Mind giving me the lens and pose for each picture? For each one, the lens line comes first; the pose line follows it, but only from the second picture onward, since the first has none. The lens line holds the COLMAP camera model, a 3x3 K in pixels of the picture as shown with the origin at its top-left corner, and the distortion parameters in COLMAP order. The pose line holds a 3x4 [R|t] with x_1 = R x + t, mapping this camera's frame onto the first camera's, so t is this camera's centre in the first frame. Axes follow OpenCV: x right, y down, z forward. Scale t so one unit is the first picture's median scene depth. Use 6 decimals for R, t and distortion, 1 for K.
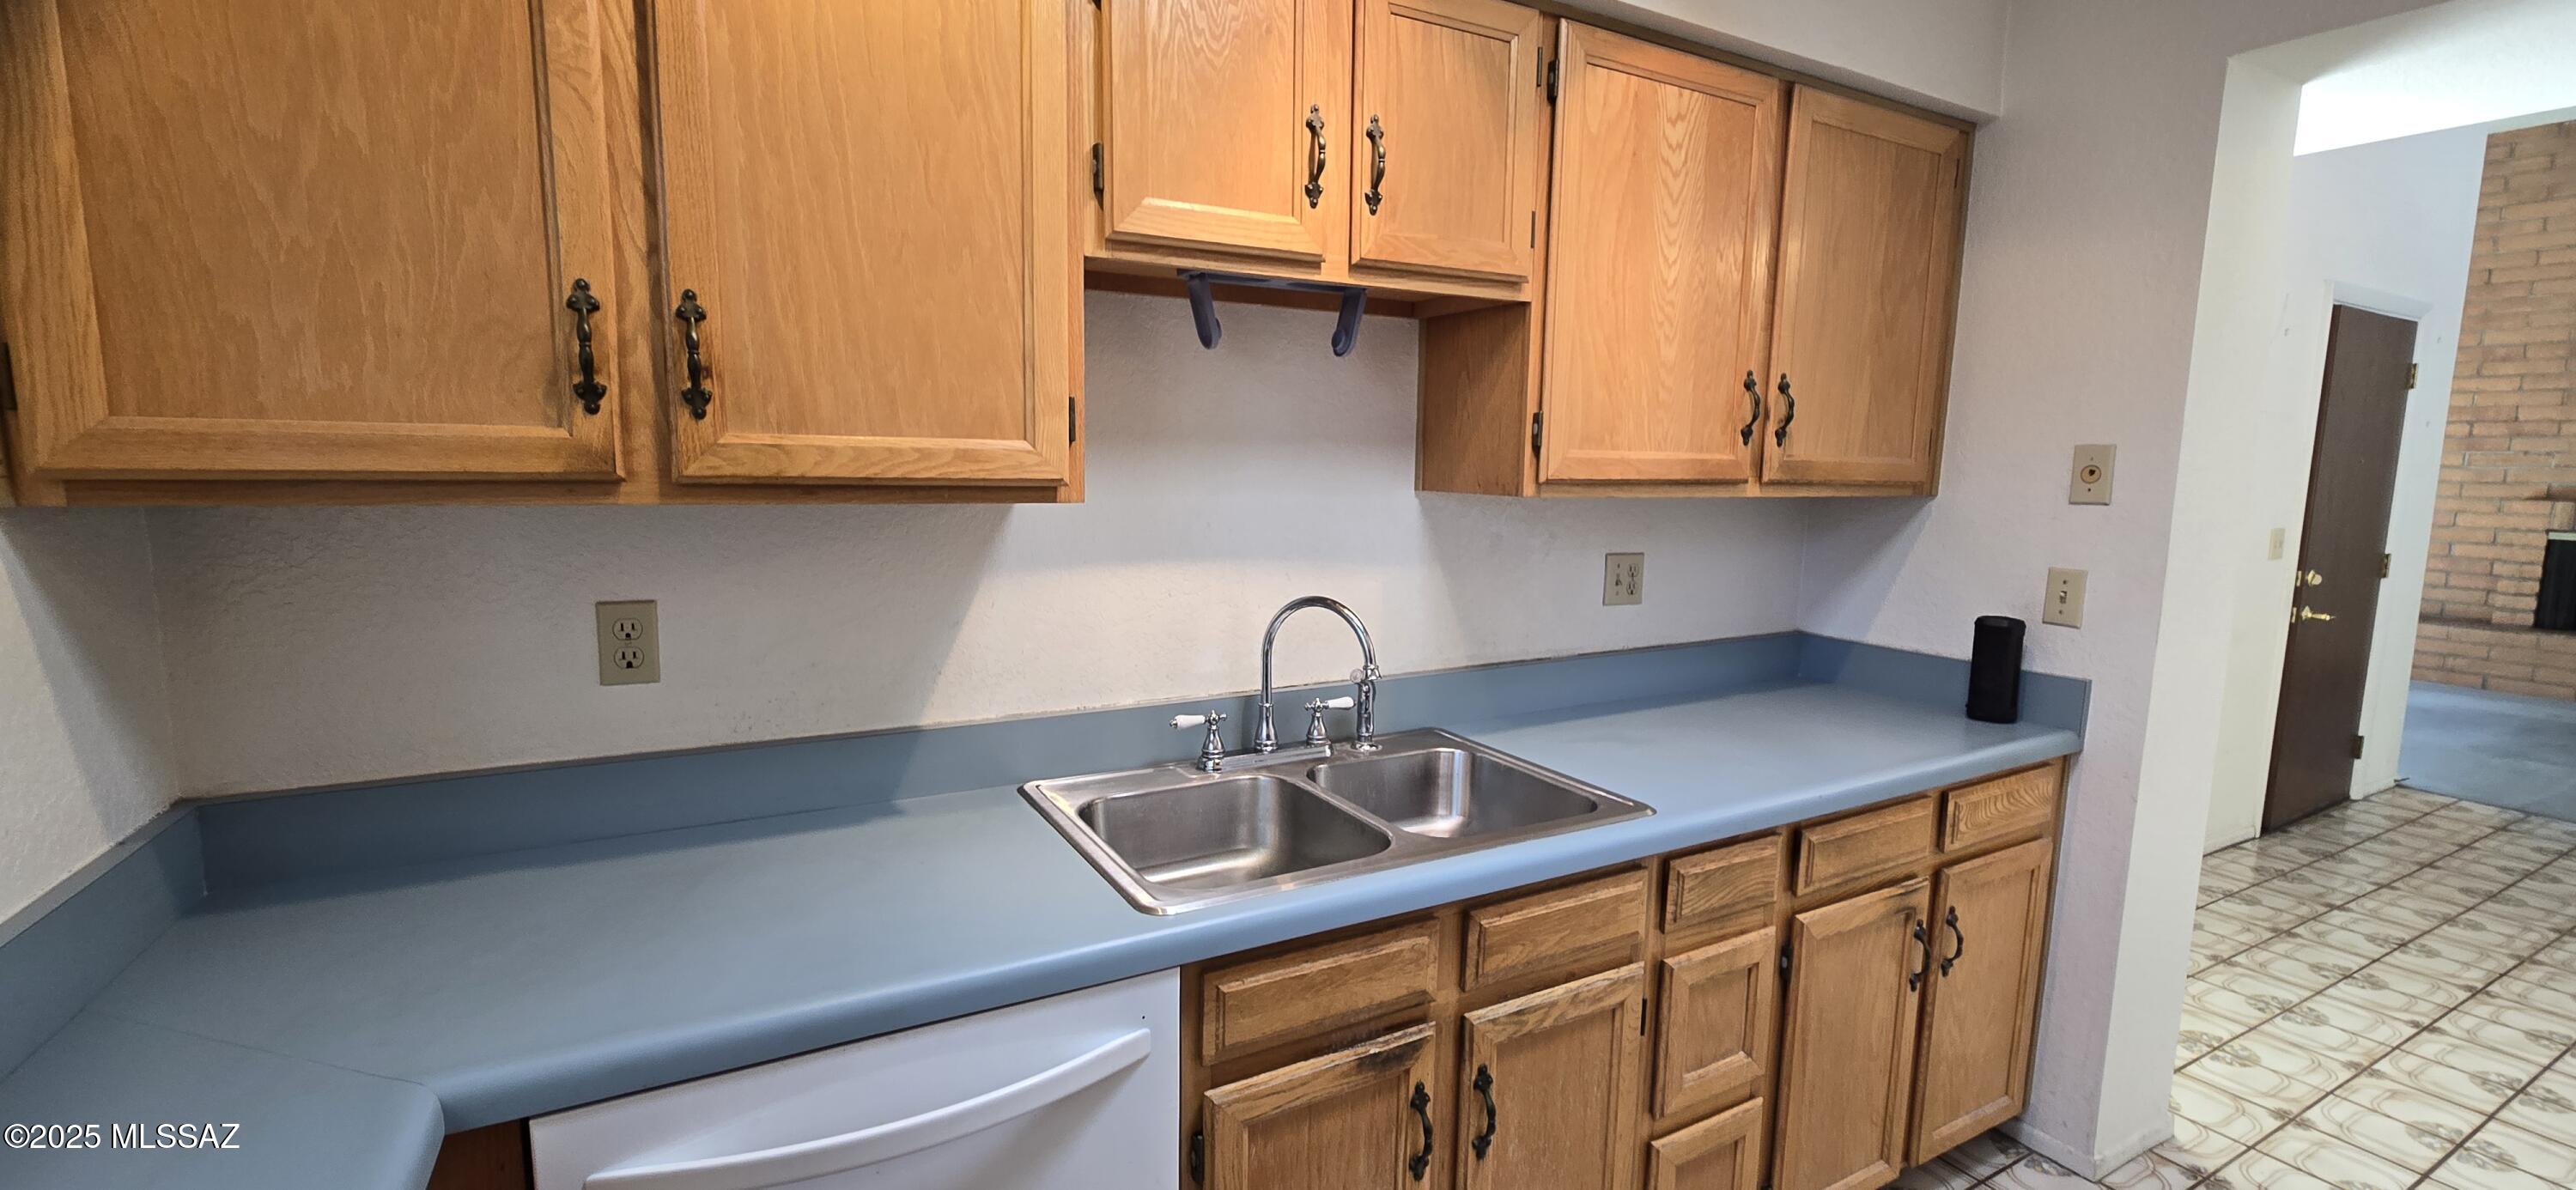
lens RADIAL K [[1041.9, 0, 1288.0], [0, 1041.9, 595.0], [0, 0, 1]] dist [-0.002828, 0.000082]
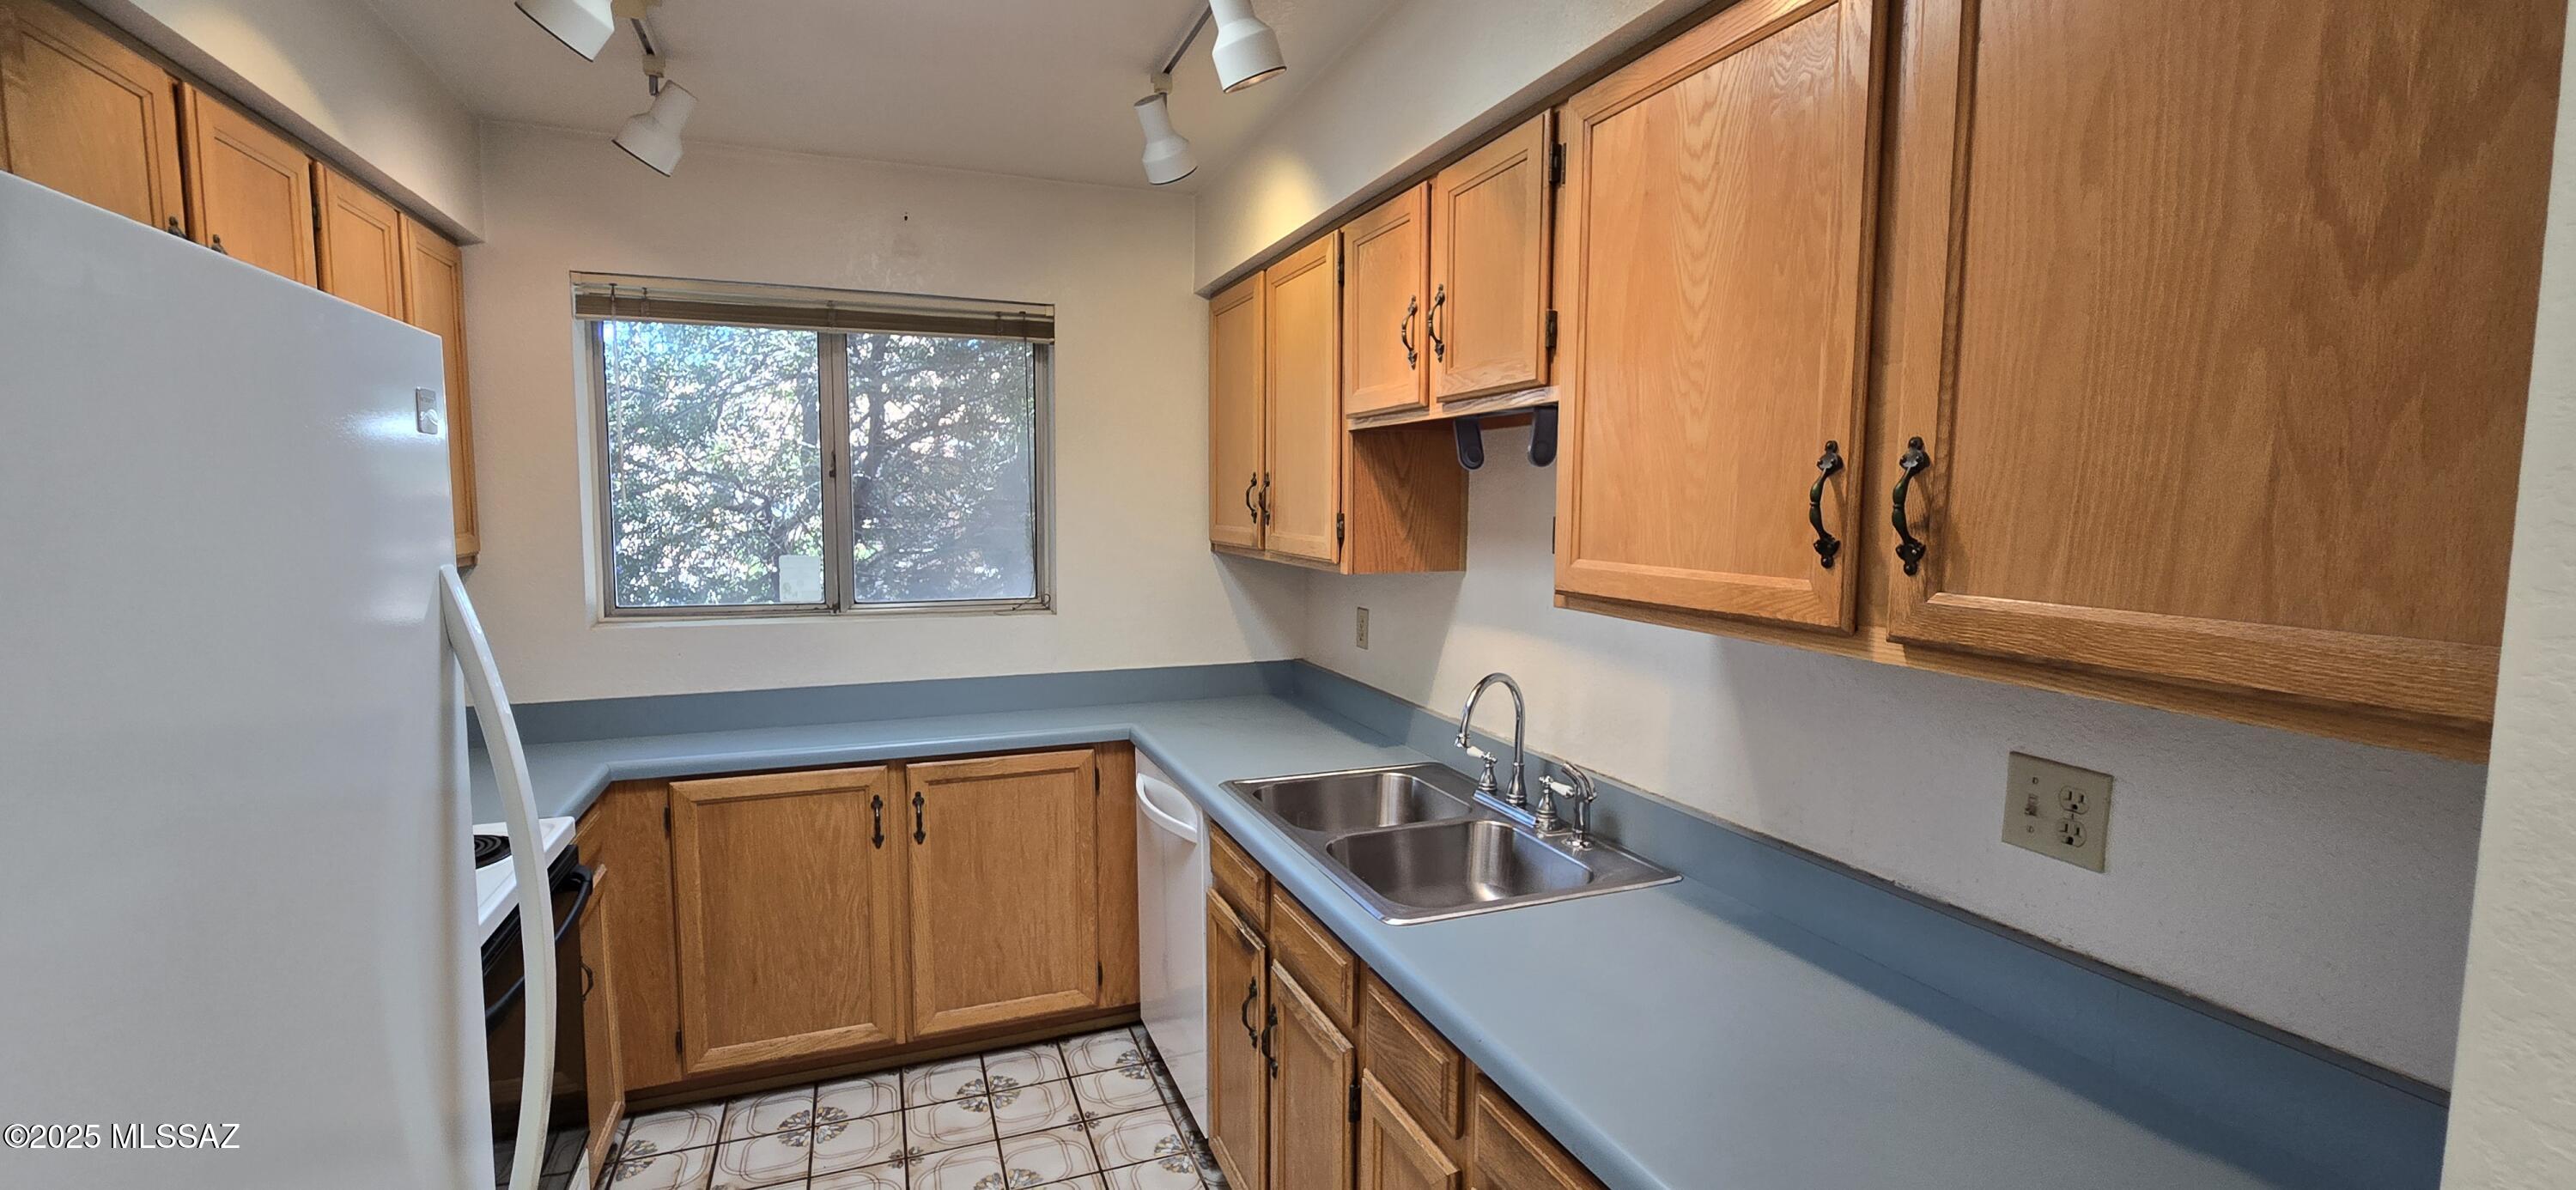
lens RADIAL K [[1041.9, 0, 1288.0], [0, 1041.9, 595.0], [0, 0, 1]] dist [-0.002828, 0.000082]
pose [[-0.111388, 0.080776, -0.990489, 1.117671], [-0.135238, 0.986187, 0.095634, -0.153891], [0.984532, 0.144604, -0.098925, 0.816125]]
